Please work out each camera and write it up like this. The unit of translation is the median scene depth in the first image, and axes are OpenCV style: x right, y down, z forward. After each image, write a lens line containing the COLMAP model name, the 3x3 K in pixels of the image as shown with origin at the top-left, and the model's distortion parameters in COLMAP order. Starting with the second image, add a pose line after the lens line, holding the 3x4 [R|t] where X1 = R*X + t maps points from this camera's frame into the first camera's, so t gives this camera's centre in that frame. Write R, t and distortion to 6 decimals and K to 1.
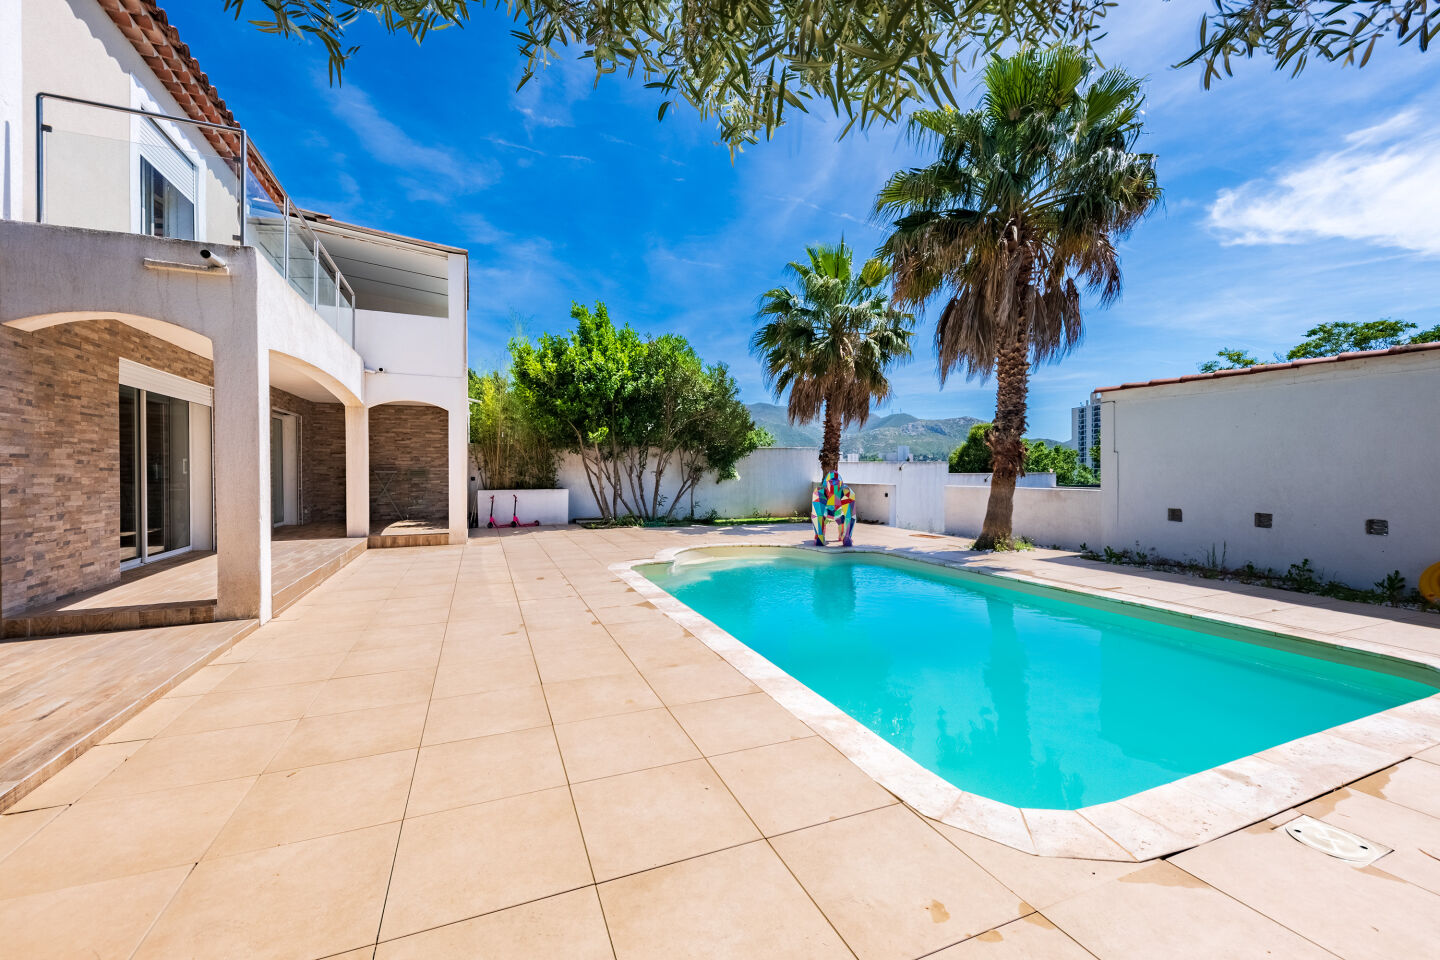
lens RADIAL K [[565.7, 0, 710.2], [0, 565.7, 475.2], [0, 0, 1]] dist [0.008669, -0.004755]
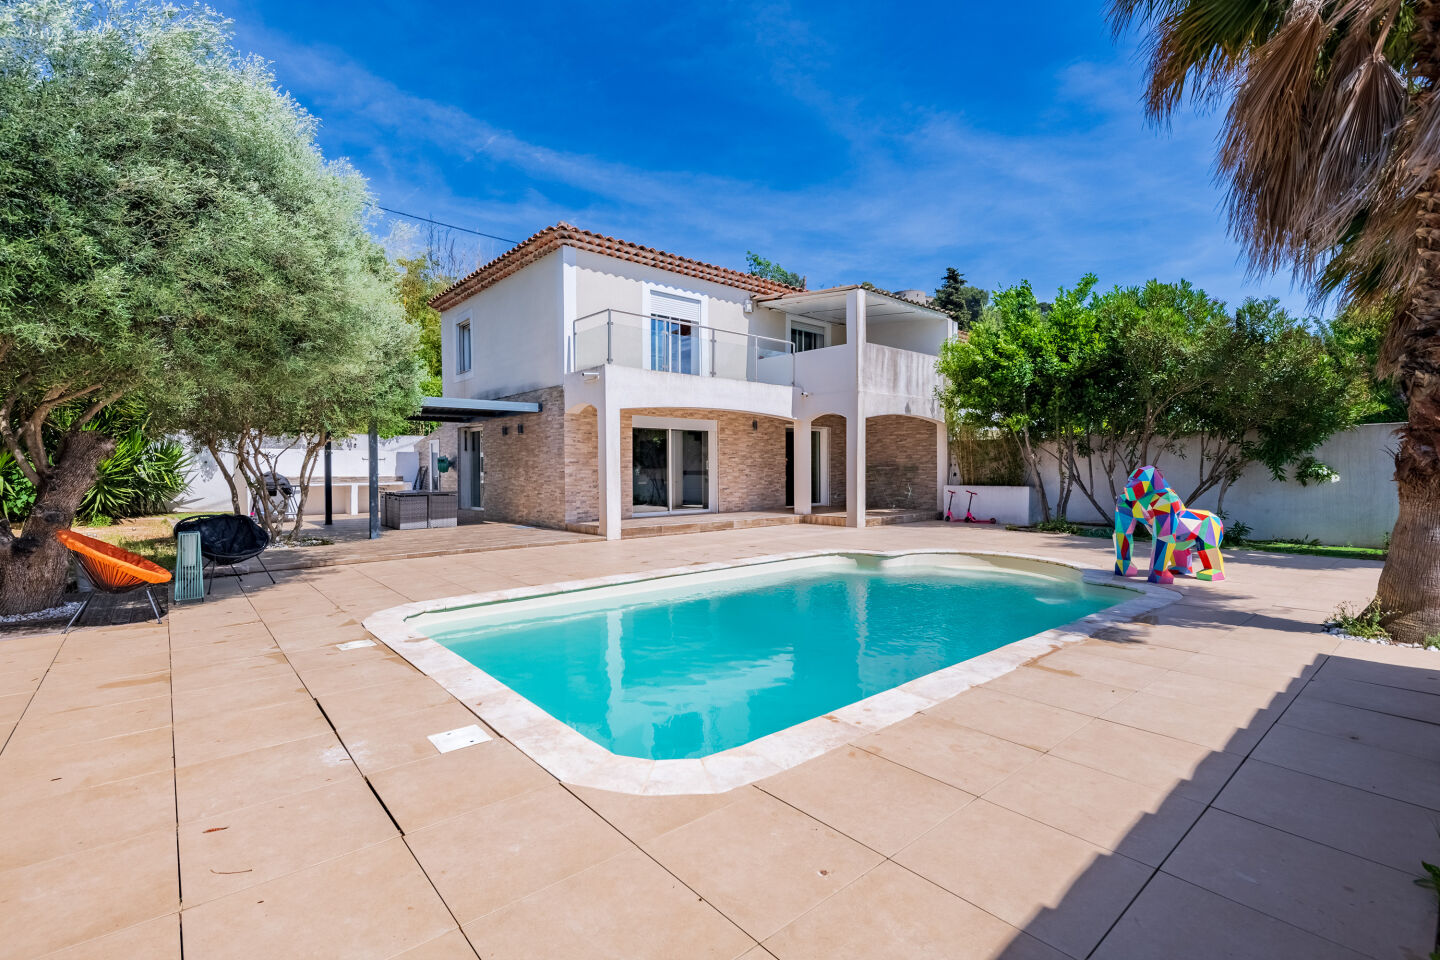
lens RADIAL K [[625.5, 0, 733.1], [0, 625.5, 477.7], [0, 0, 1]] dist [0.013303, -0.000096]
pose [[0.340580, 0.013137, -0.940124, 0.557486], [-0.004231, 0.999914, 0.012439, -0.000382], [0.940206, -0.000259, 0.340606, 0.225974]]
